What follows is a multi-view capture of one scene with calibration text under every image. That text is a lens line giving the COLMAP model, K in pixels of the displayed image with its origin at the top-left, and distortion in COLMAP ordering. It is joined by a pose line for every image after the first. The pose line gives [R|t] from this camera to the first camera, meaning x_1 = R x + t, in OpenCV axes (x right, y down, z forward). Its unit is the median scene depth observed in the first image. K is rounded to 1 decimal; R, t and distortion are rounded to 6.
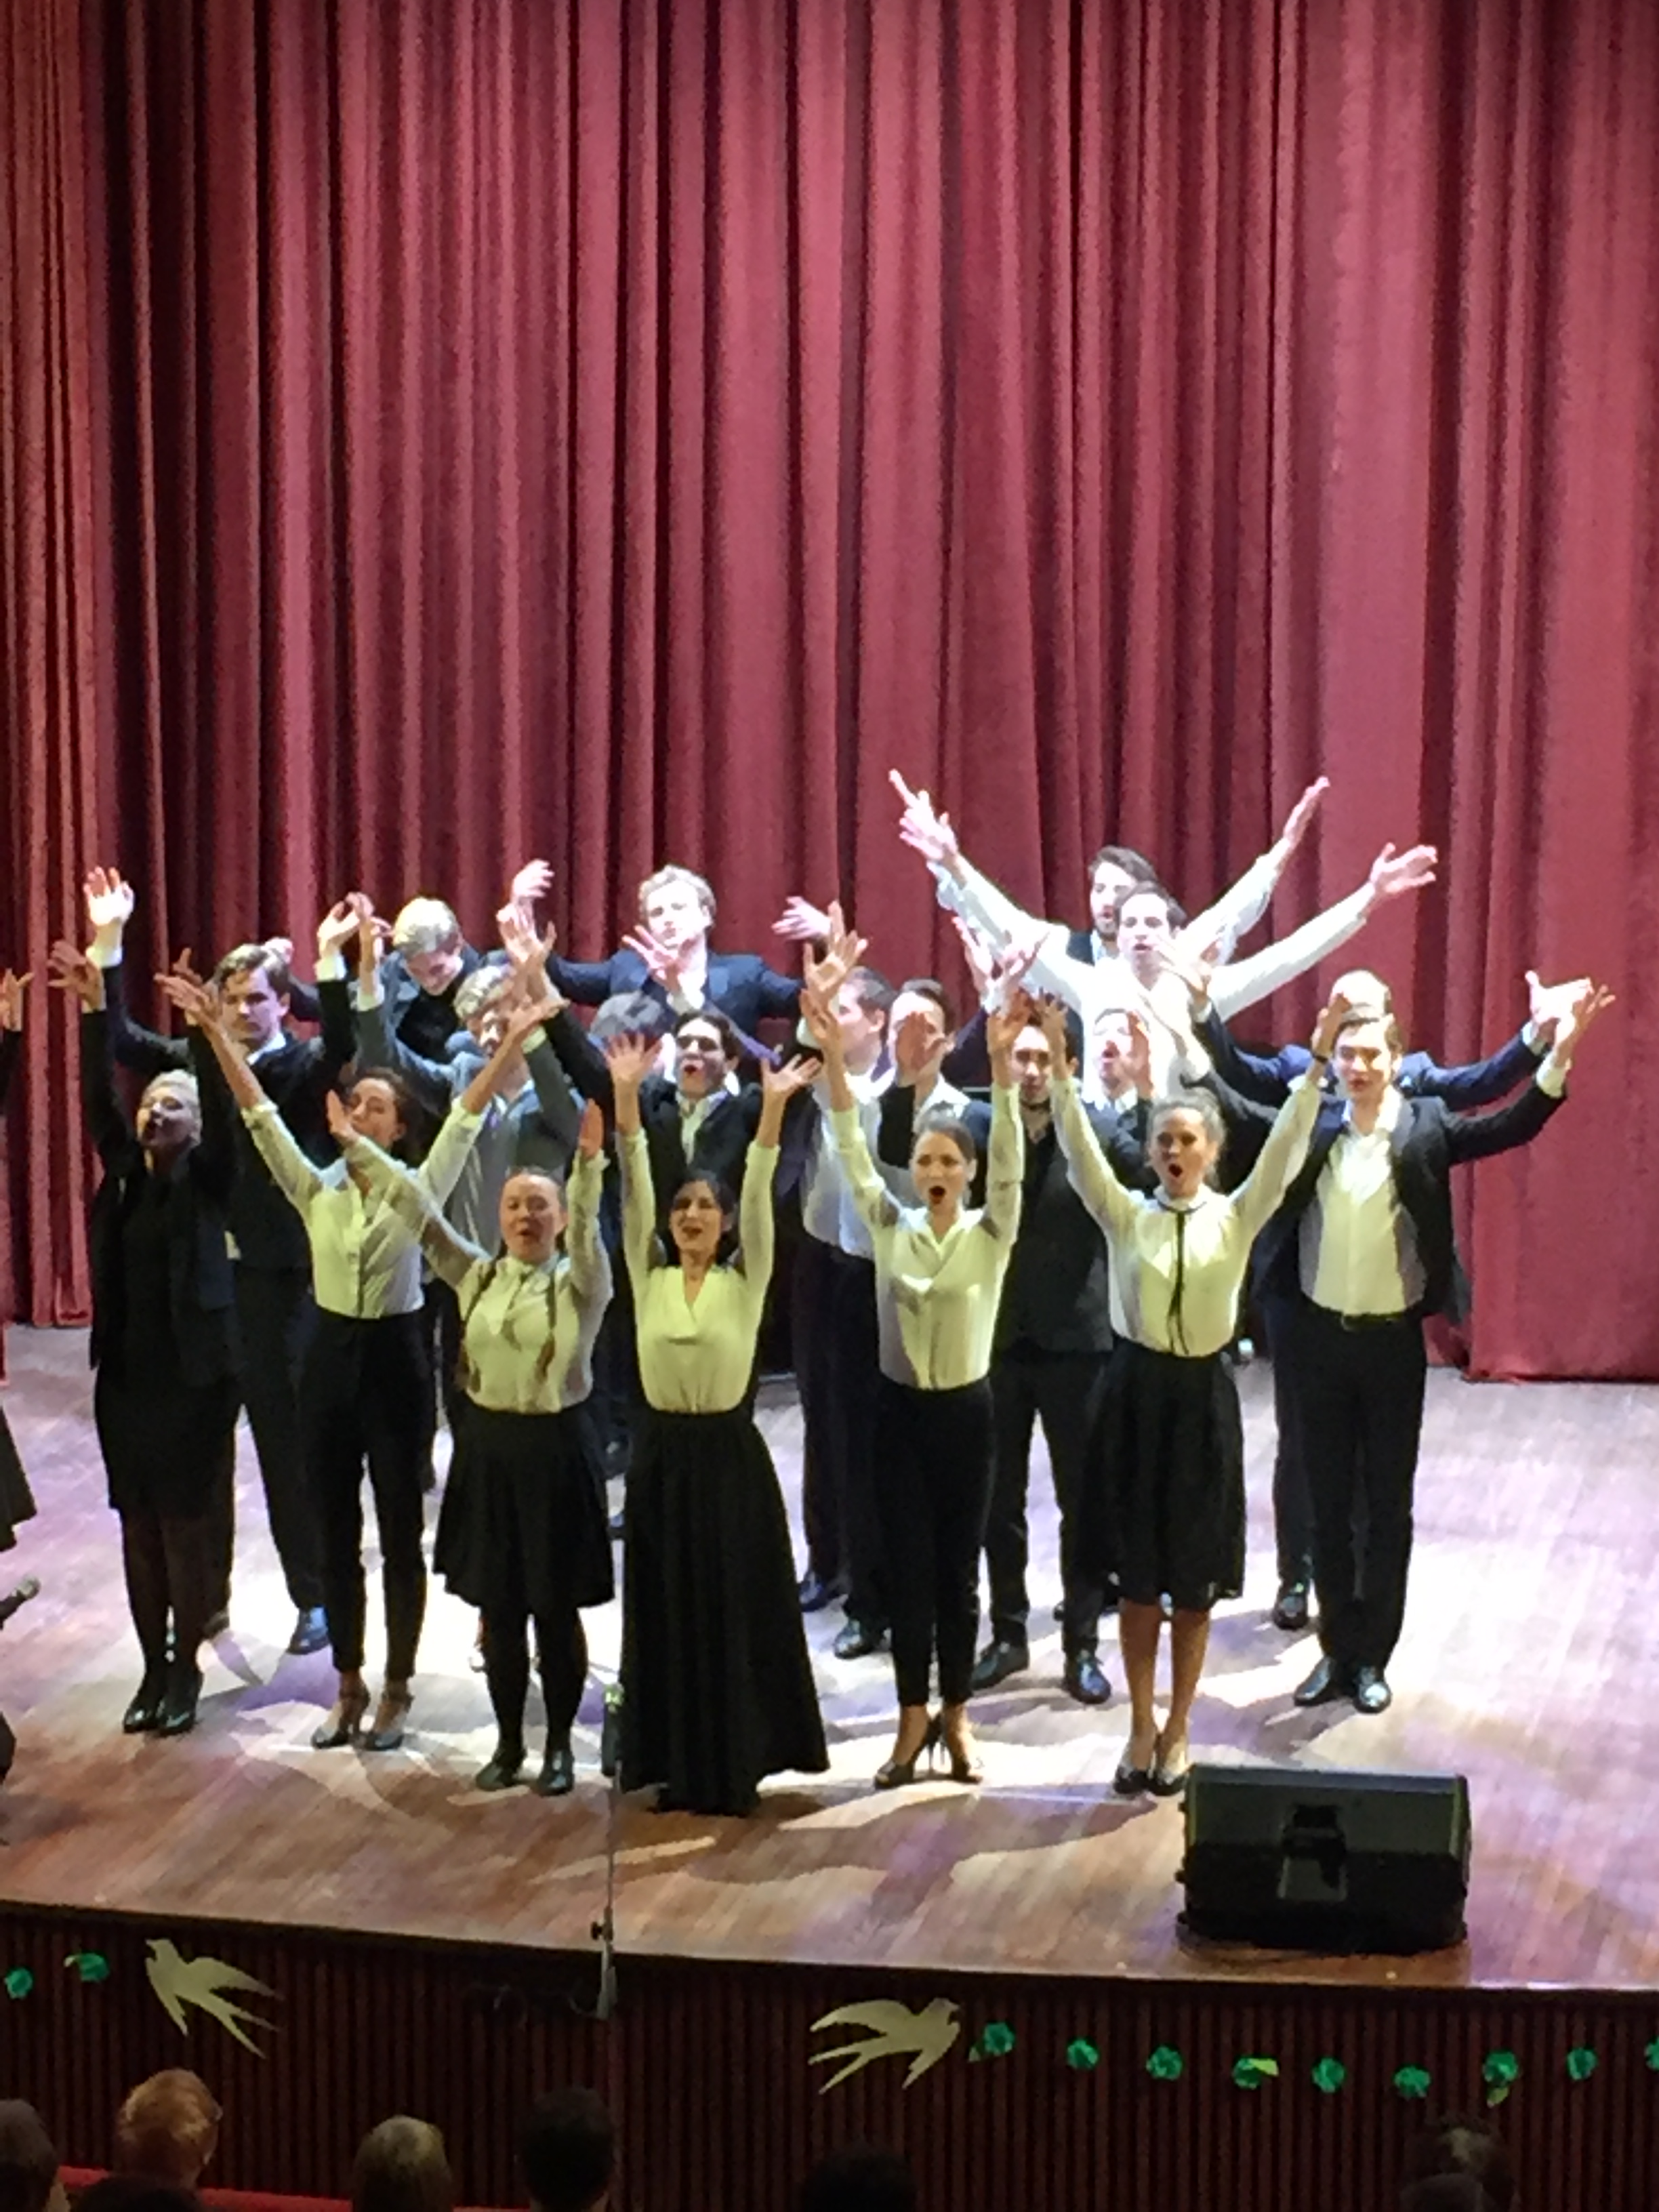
lens RADIAL K [[6189.3, 0, 743.2], [0, 6189.3, 1125.3], [0, 0, 1]] dist [0.052400, 0.000000]
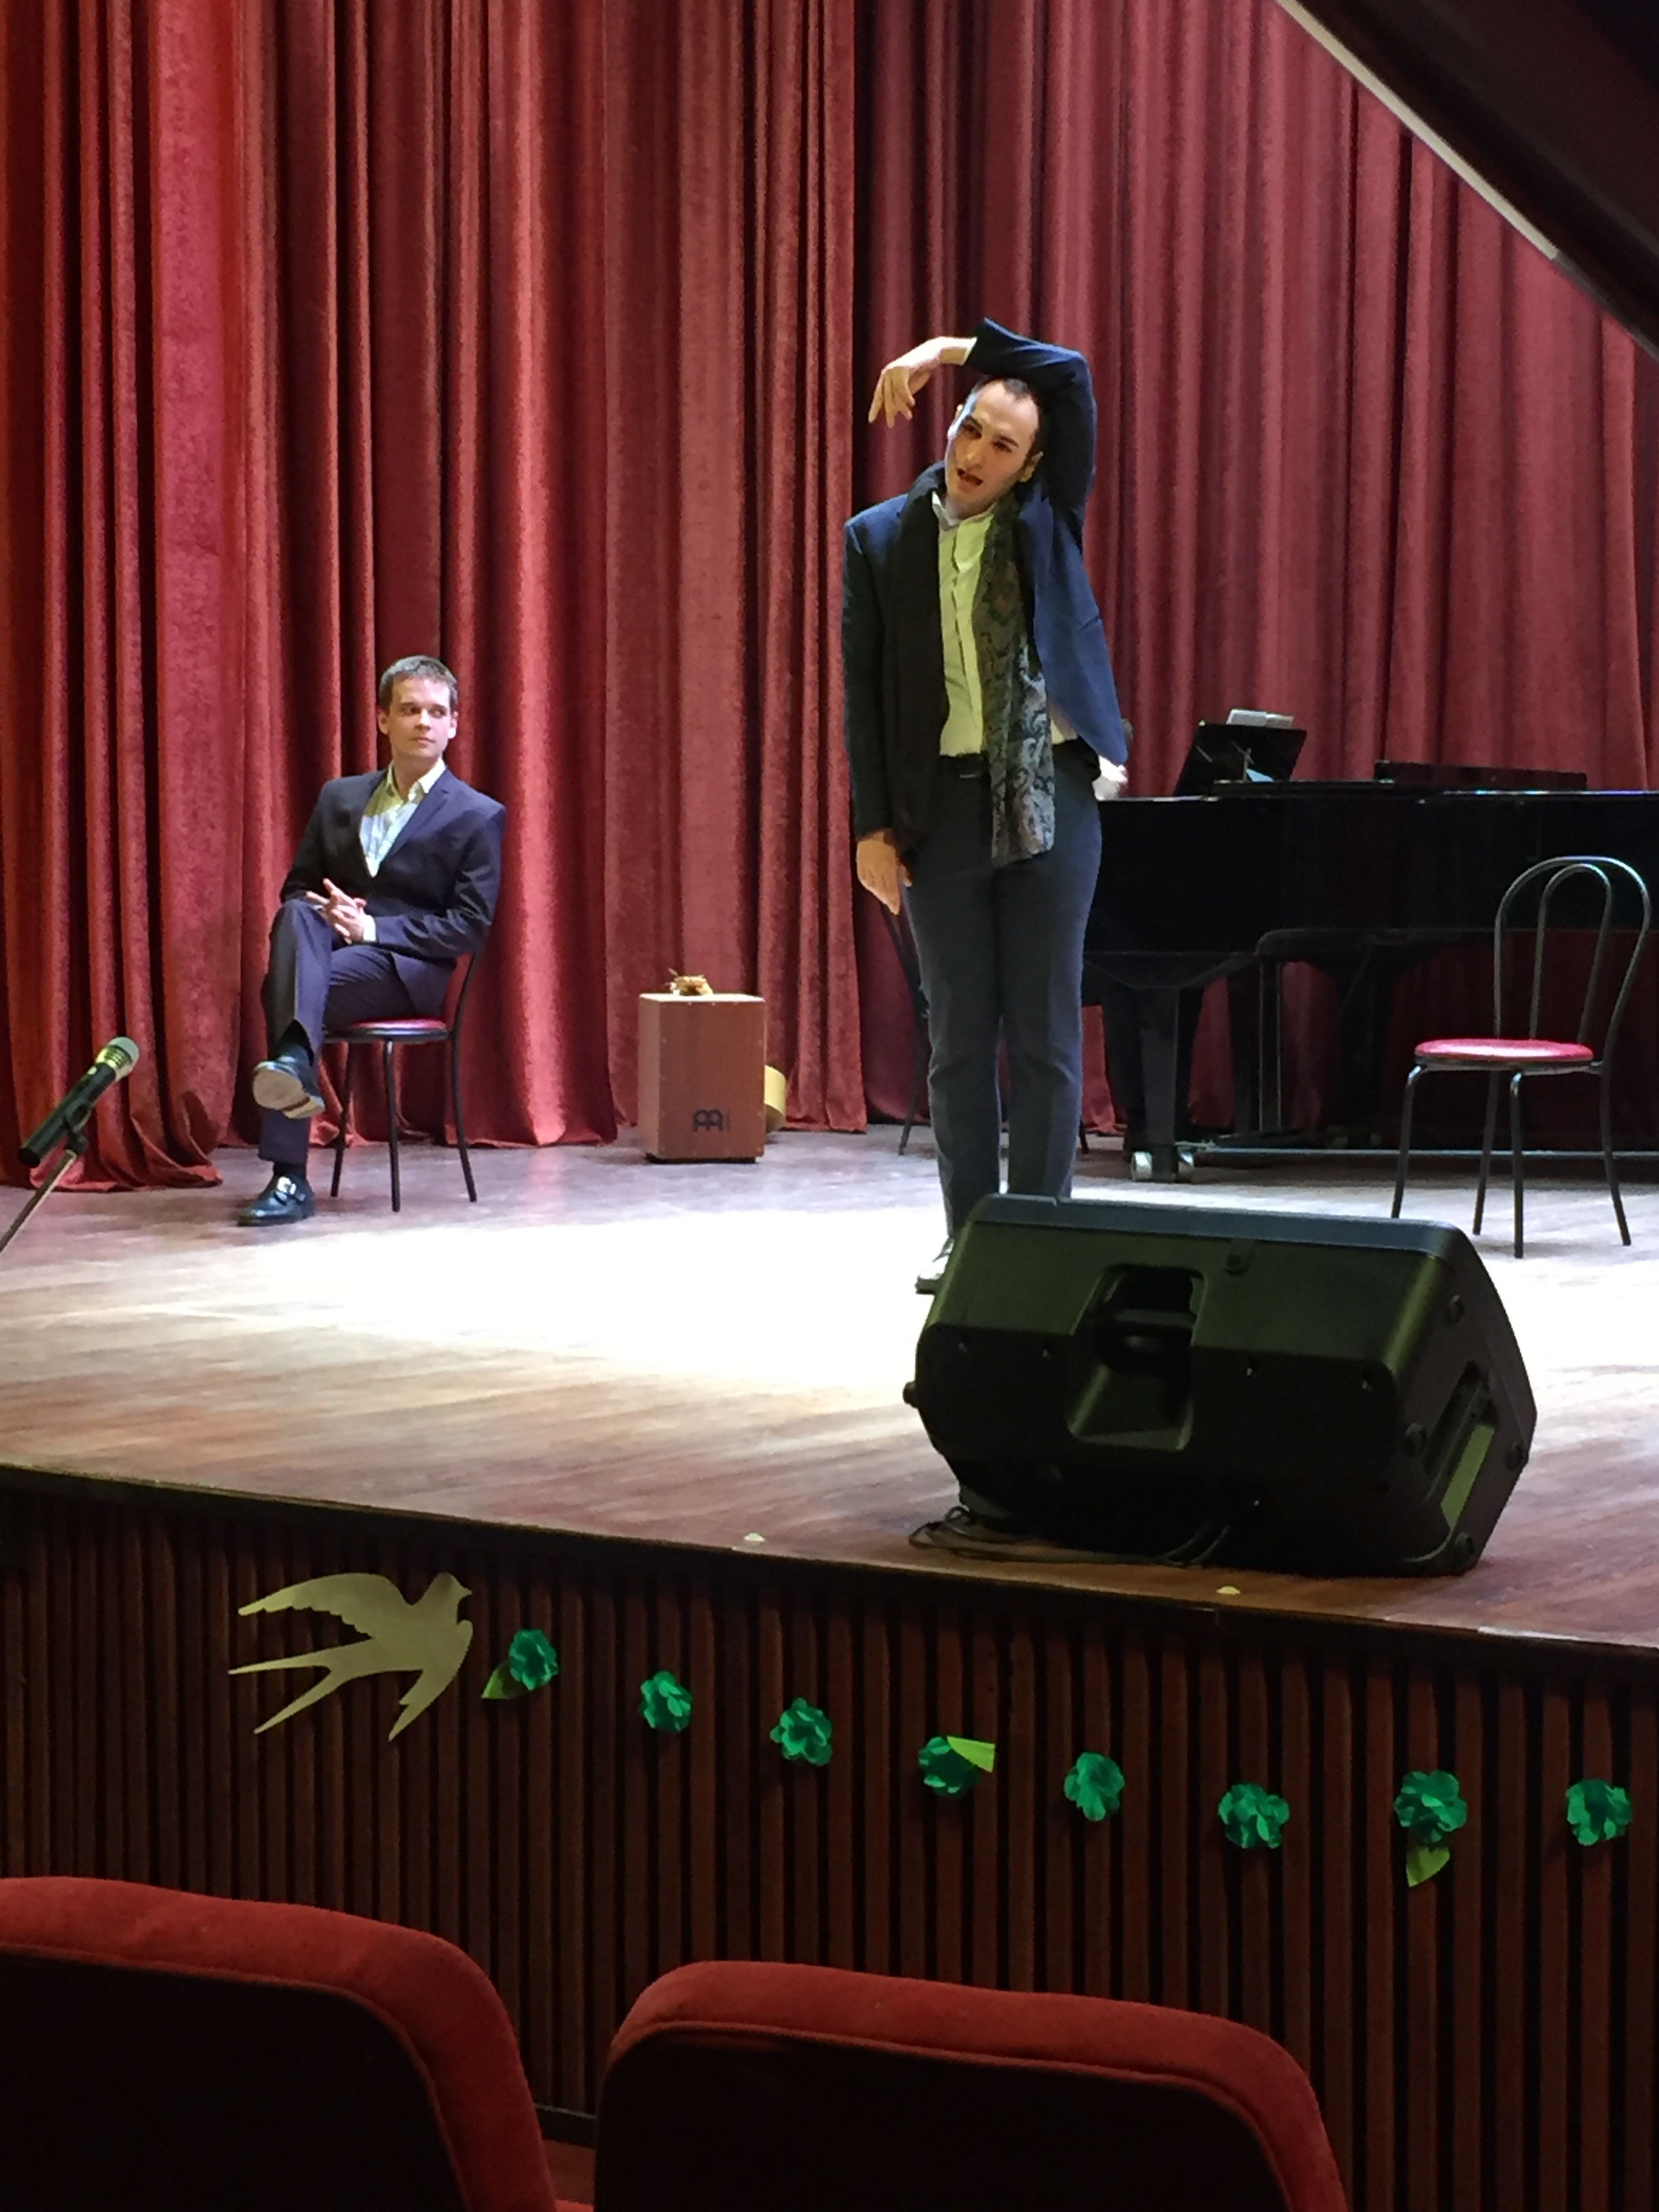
lens RADIAL K [[3903.7, 0, 815.0], [0, 3903.7, 1120.8], [0, 0, 1]] dist [0.032144, 0.000000]
pose [[0.903922, 0.025607, -0.426931, 0.206265], [-0.078773, 0.991097, -0.107338, 0.135794], [0.420381, 0.130656, 0.897891, 0.701807]]
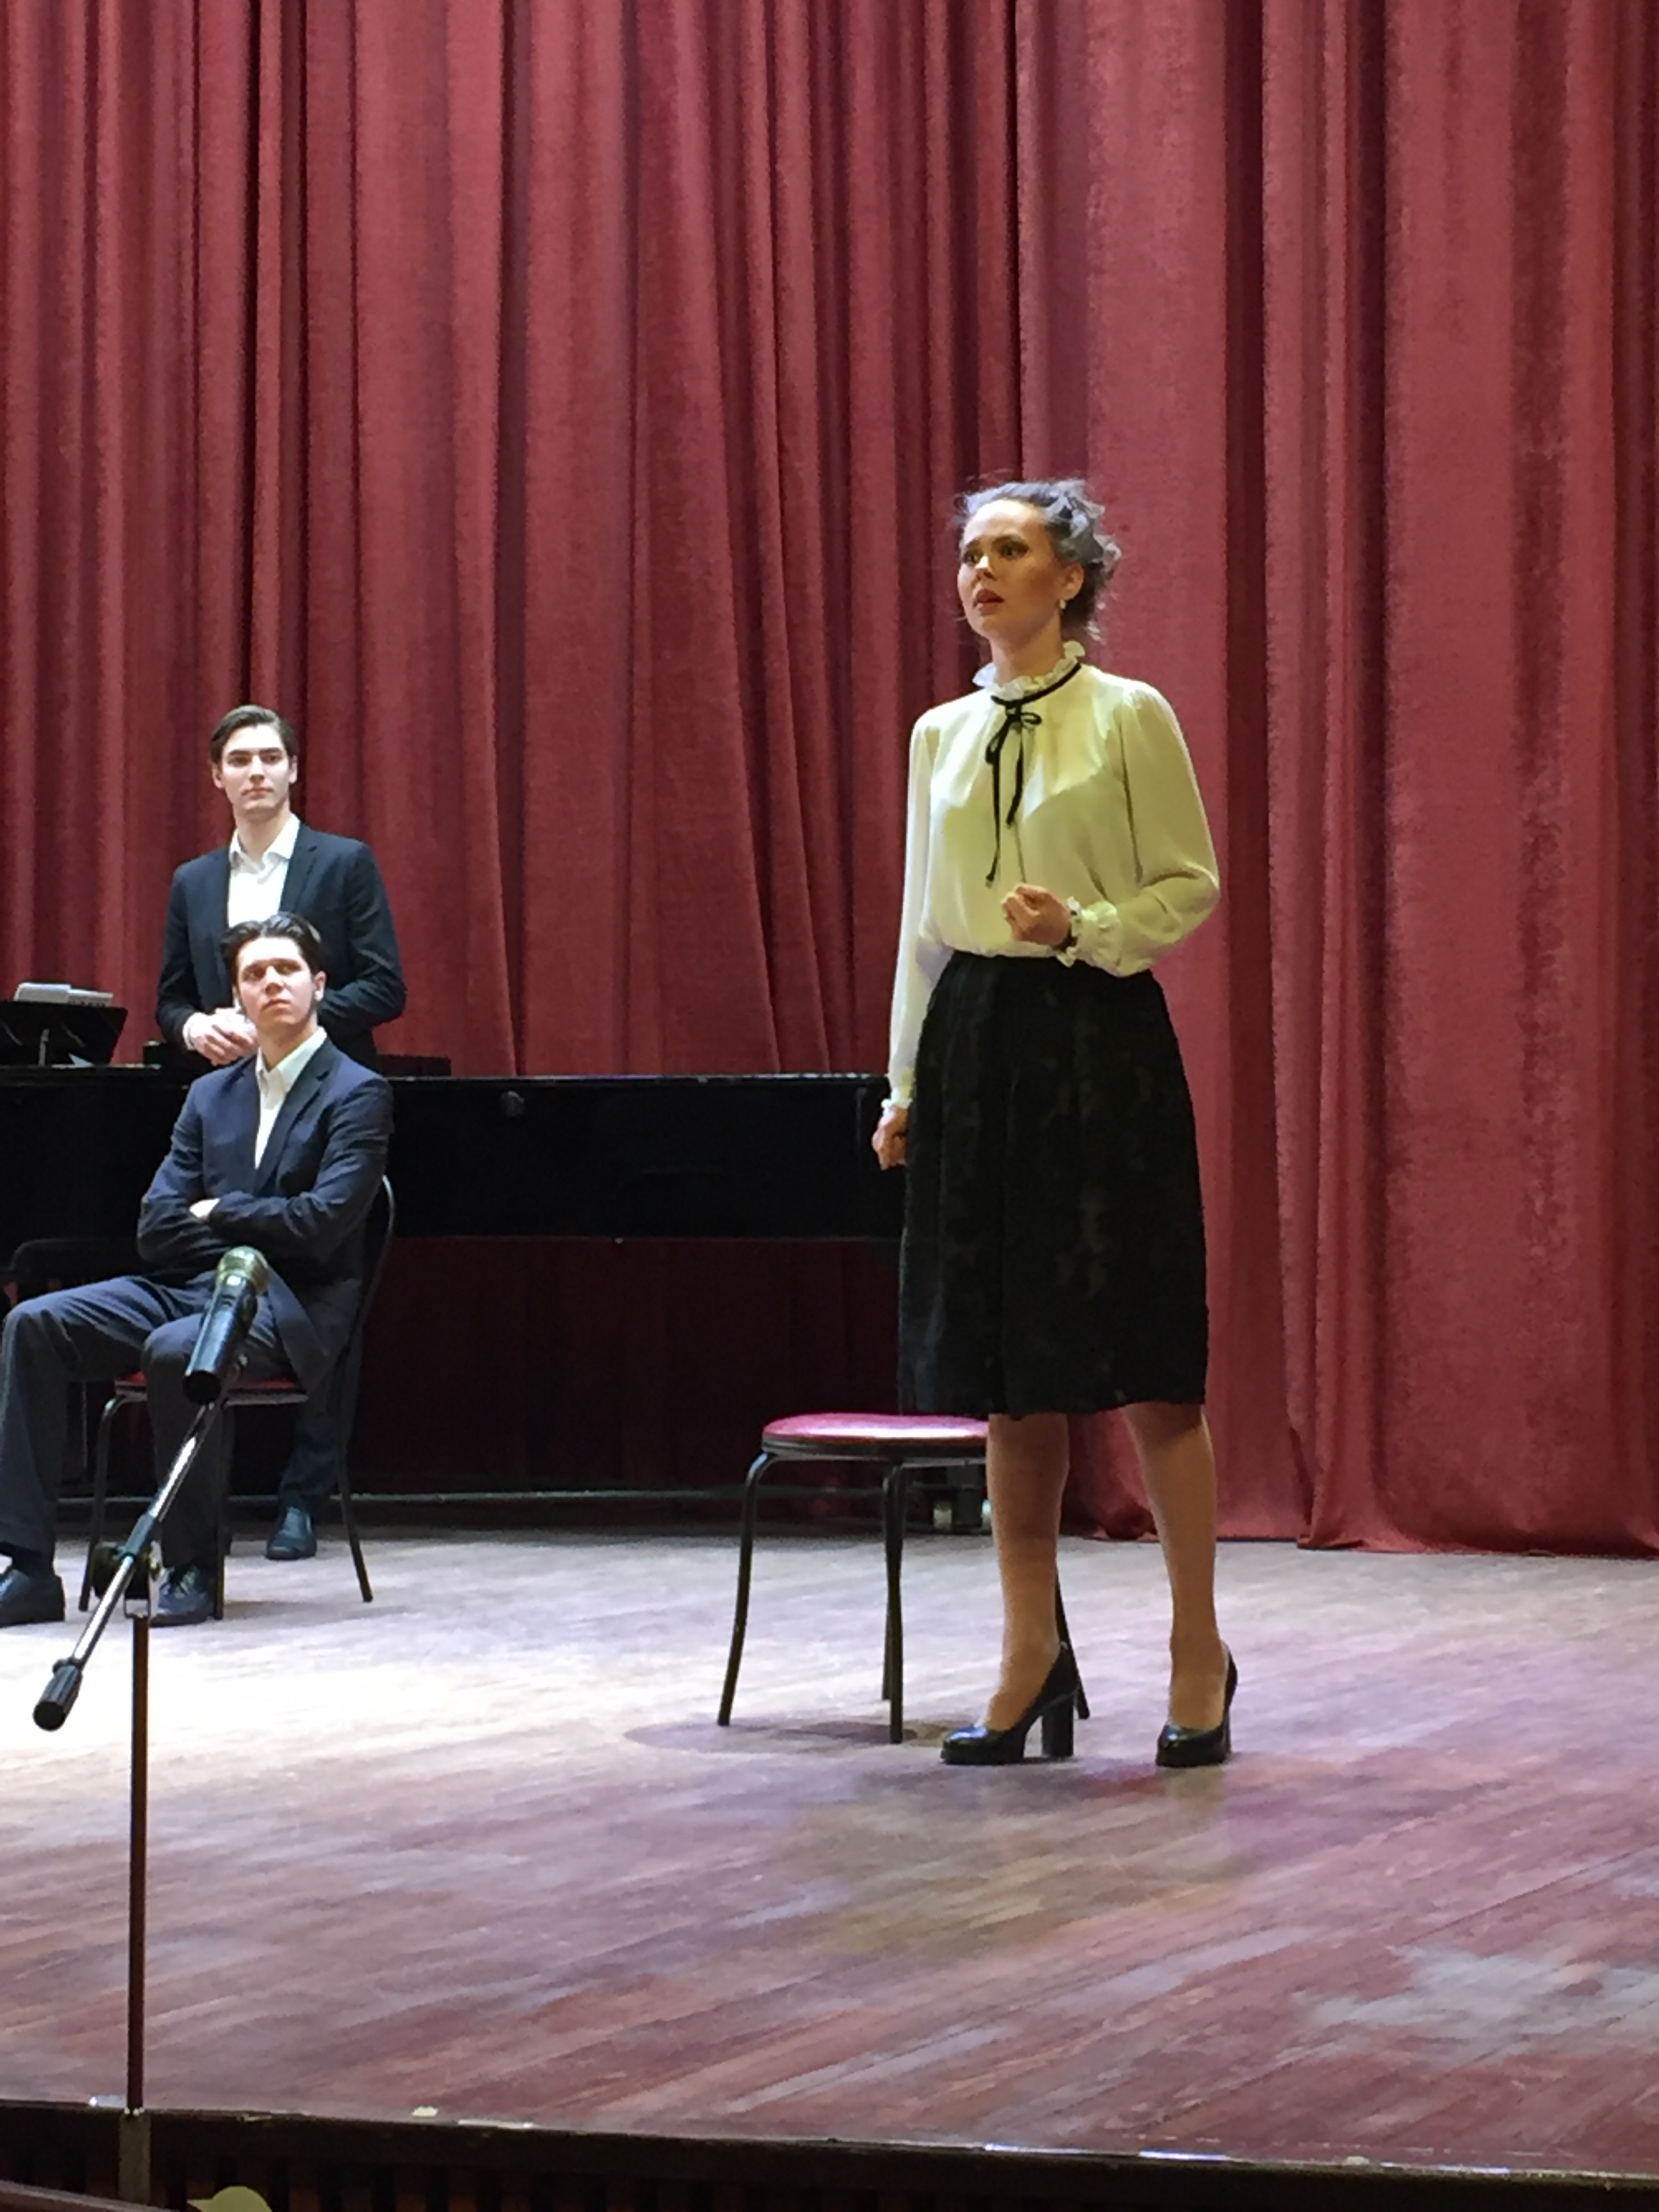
lens RADIAL K [[4579.1, 0, 813.3], [0, 4579.1, 1074.5], [0, 0, 1]] dist [0.061118, 0.000000]
pose [[0.960269, -0.014712, -0.278688, 0.290274], [-0.043891, 0.978221, -0.202875, 0.132543], [0.275603, 0.207046, 0.938709, 0.729727]]
